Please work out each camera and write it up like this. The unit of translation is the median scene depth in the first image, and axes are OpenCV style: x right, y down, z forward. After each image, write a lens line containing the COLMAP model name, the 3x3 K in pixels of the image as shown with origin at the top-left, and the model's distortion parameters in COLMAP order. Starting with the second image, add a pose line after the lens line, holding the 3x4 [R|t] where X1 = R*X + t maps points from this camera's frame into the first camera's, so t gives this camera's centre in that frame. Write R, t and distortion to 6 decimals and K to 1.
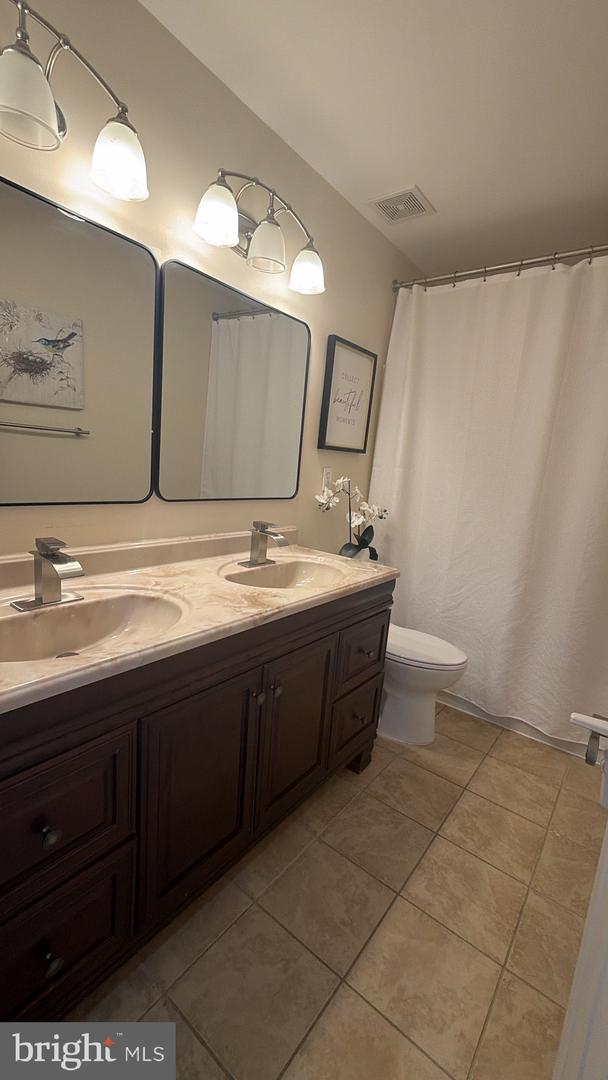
lens RADIAL K [[449.9, 0, 303.1], [0, 449.9, 543.4], [0, 0, 1]] dist [0.011082, -0.000301]
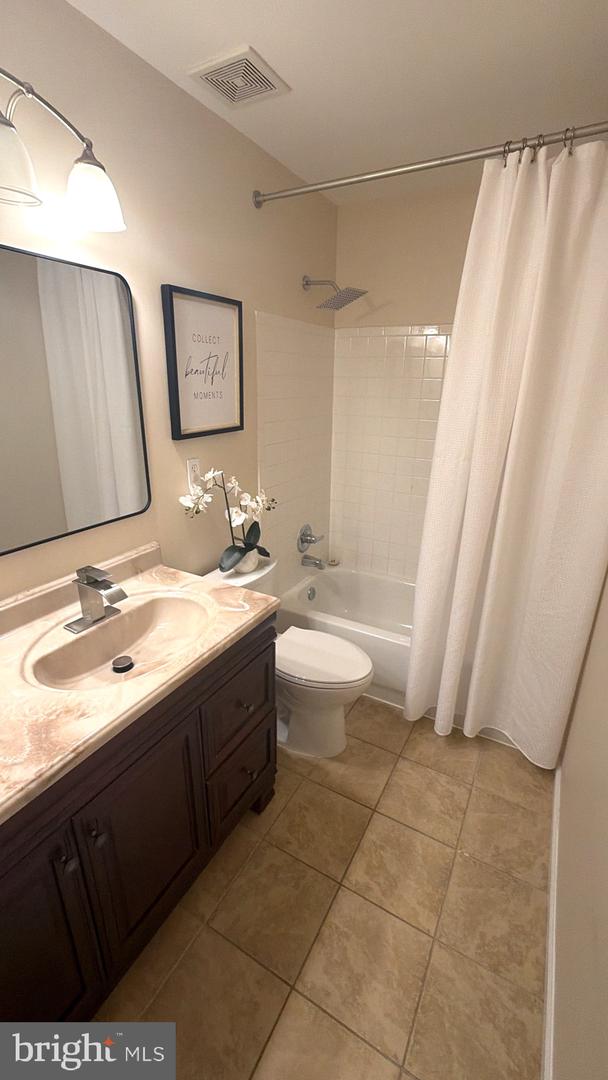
lens RADIAL K [[449.9, 0, 304.2], [0, 449.9, 537.6], [0, 0, 1]] dist [0.011082, -0.000301]
pose [[0.987098, -0.111334, 0.115073, 0.163114], [0.089757, 0.979904, 0.178133, -0.177866], [-0.132593, -0.165506, 0.977255, 0.194047]]
